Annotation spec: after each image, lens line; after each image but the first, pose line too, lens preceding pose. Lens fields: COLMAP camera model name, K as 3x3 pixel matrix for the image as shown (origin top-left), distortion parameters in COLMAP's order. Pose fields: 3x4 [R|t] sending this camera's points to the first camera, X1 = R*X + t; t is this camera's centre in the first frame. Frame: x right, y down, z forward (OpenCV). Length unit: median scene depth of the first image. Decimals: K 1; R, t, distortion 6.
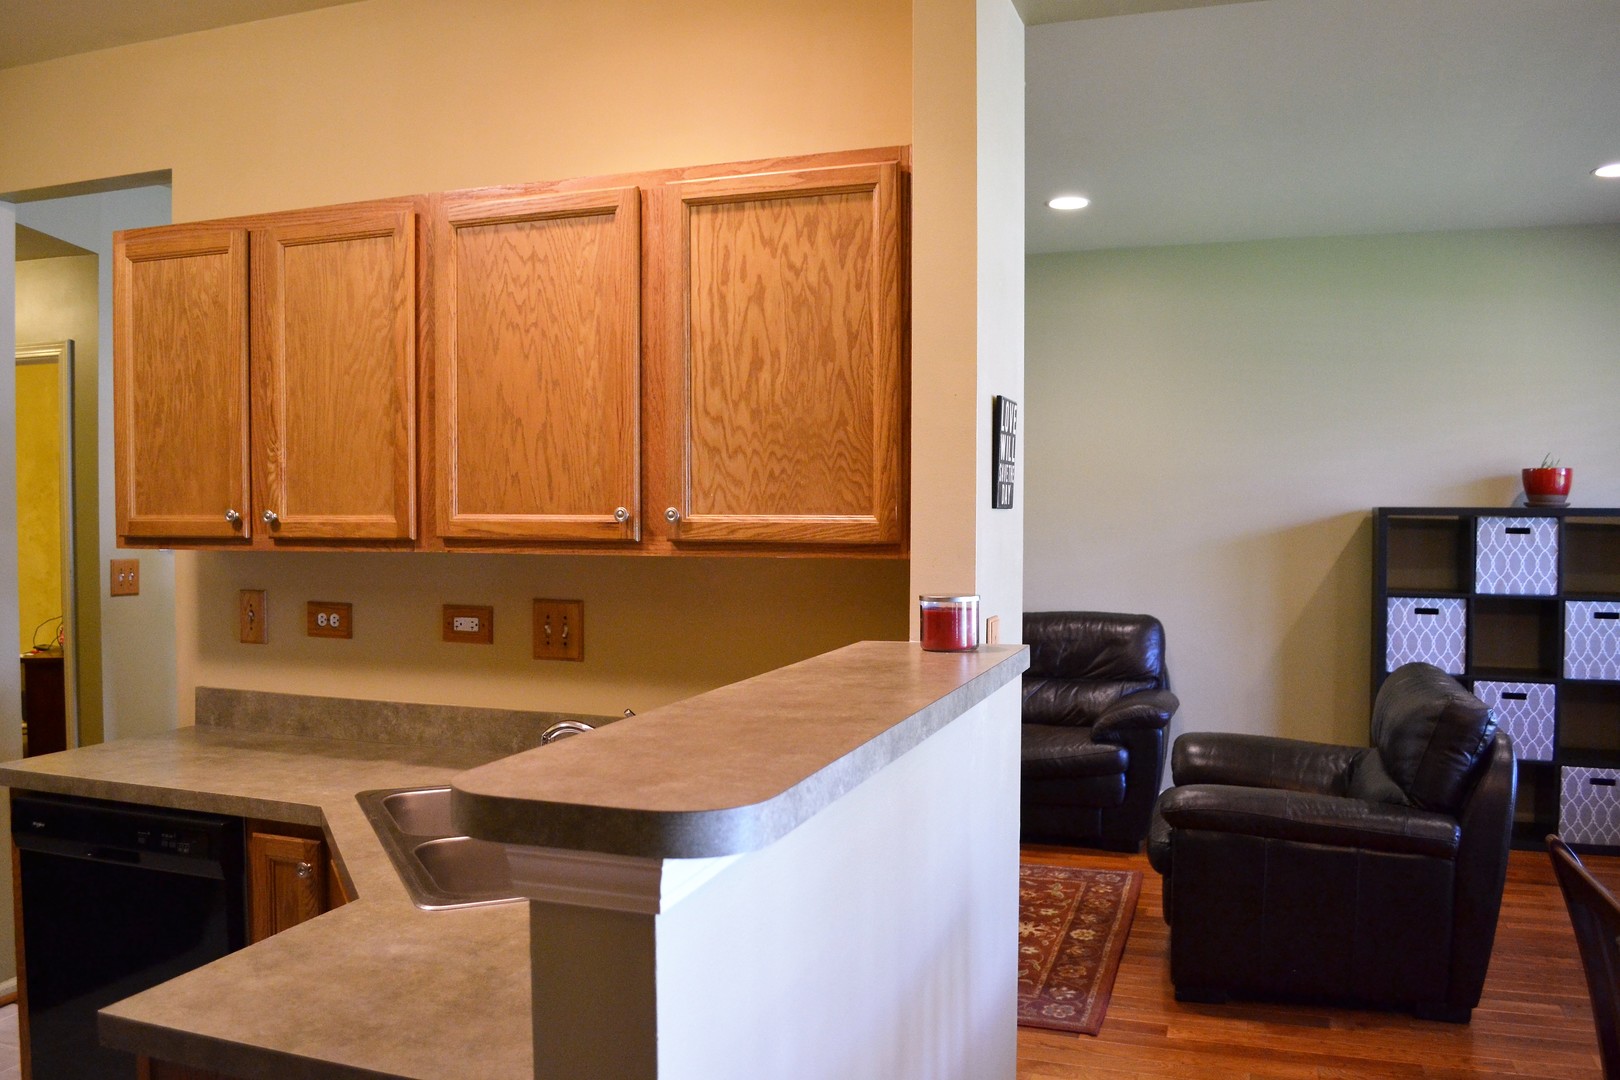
lens RADIAL K [[1246.7, 0, 808.8], [0, 1246.7, 549.6], [0, 0, 1]] dist [-0.066371, 0.000859]
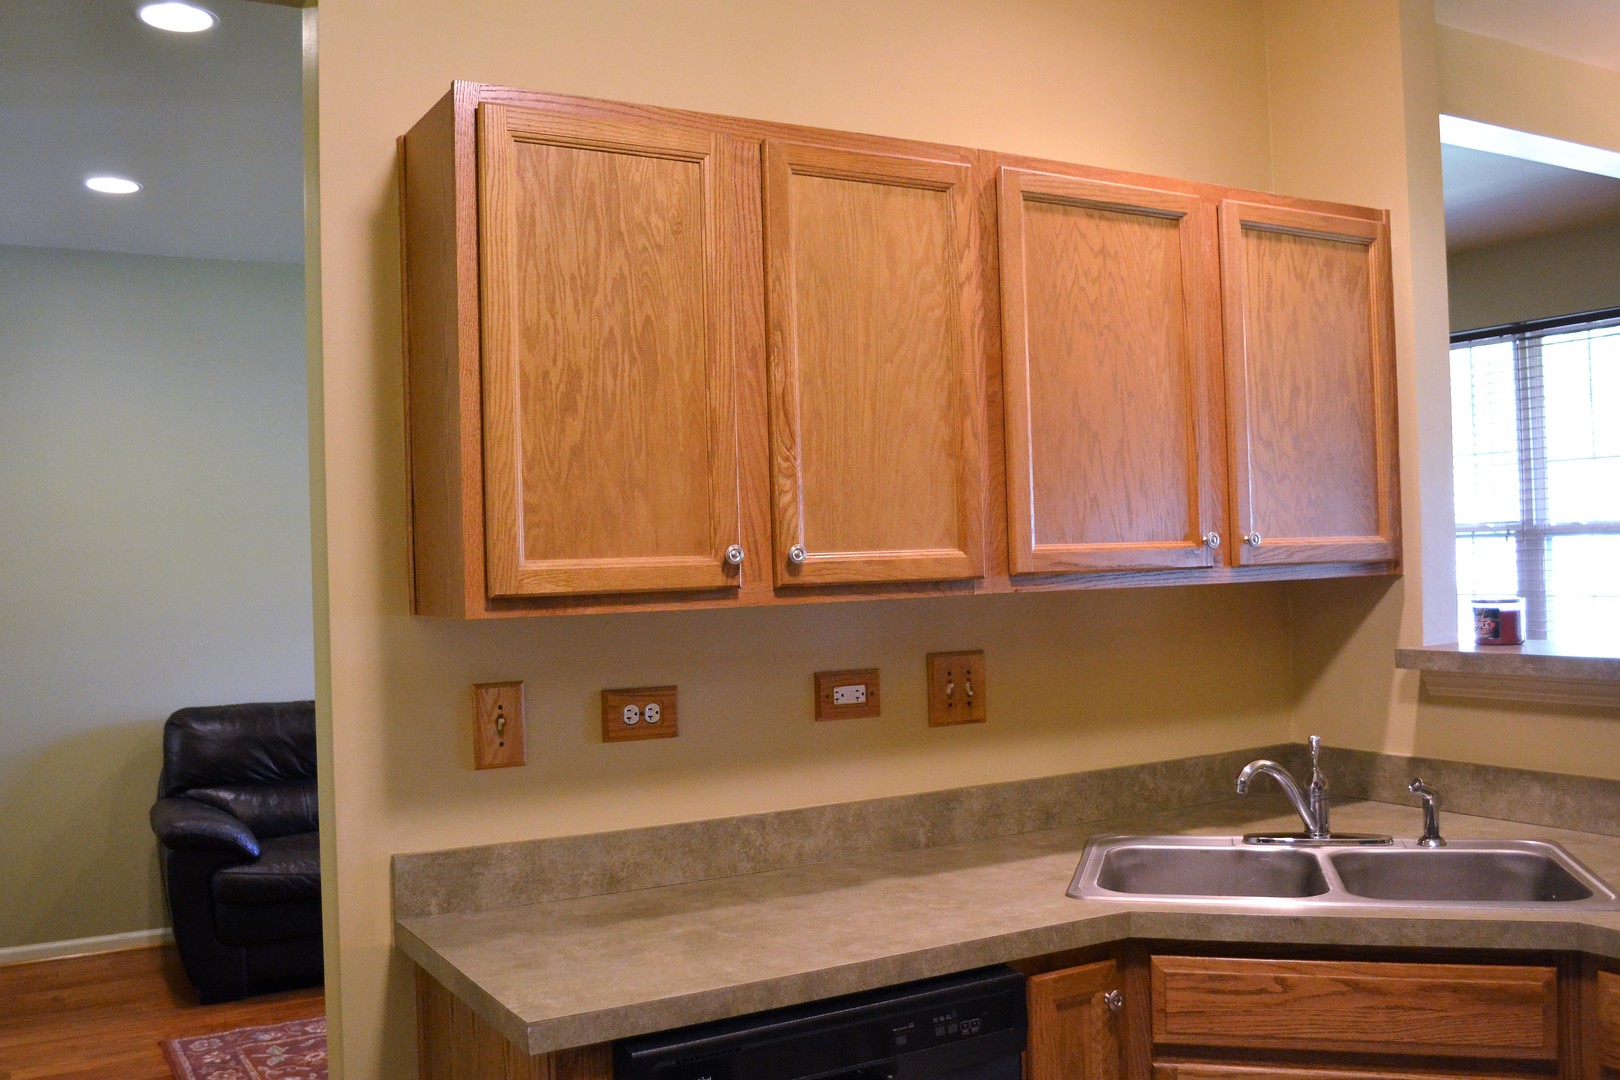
lens RADIAL K [[1452.7, 0, 805.0], [0, 1452.7, 539.4], [0, 0, 1]] dist [-0.069687, 0.022663]
pose [[0.661202, -0.010628, 0.750132, -1.065213], [0.053067, 0.998058, -0.032635, -0.008663], [-0.748328, 0.061385, 0.660482, 0.462197]]
